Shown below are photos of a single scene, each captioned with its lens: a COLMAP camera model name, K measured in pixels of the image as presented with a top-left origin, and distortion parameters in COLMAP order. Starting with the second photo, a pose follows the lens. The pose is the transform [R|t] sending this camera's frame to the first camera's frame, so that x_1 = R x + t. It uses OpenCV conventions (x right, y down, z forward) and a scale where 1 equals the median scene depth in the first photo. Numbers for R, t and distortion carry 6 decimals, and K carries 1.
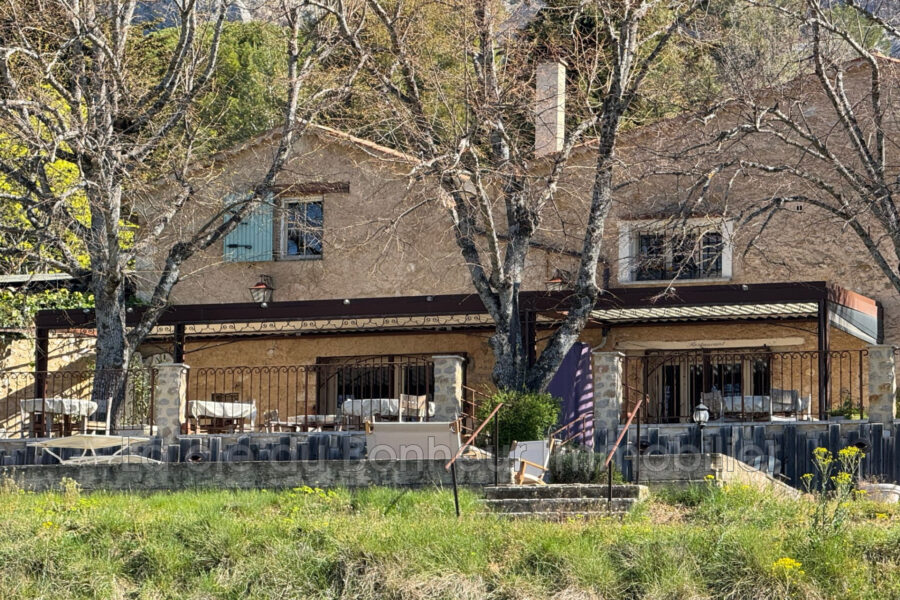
lens RADIAL K [[3299.6, 0, 503.1], [0, 3299.6, 205.1], [0, 0, 1]] dist [0.142871, 0.813759]
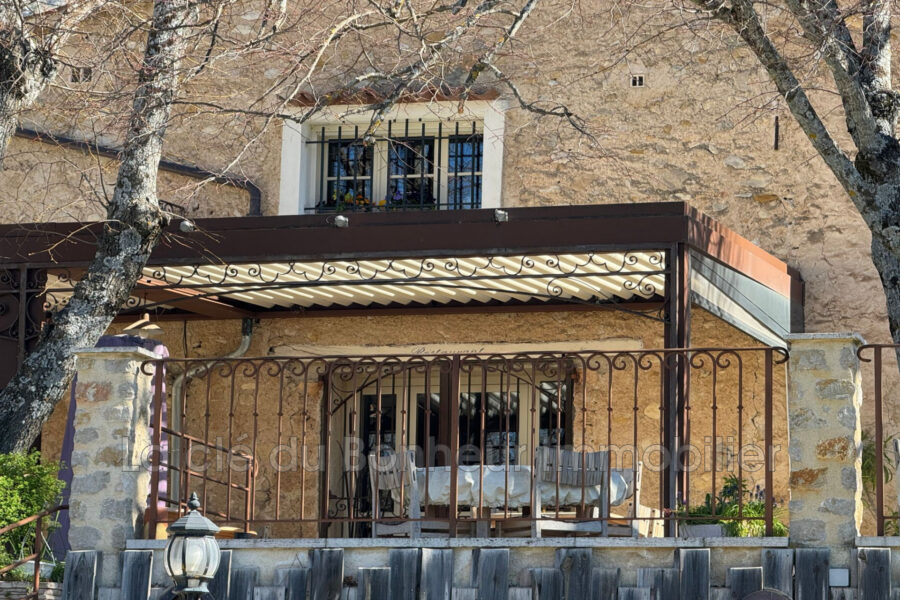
lens RADIAL K [[3299.6, 0, 503.1], [0, 3299.6, 205.1], [0, 0, 1]] dist [0.142871, 0.813759]
pose [[0.999224, 0.015530, 0.036190, 0.058169], [-0.015042, 0.999793, -0.013704, 0.030019], [-0.036395, 0.013149, 0.999251, 0.567077]]
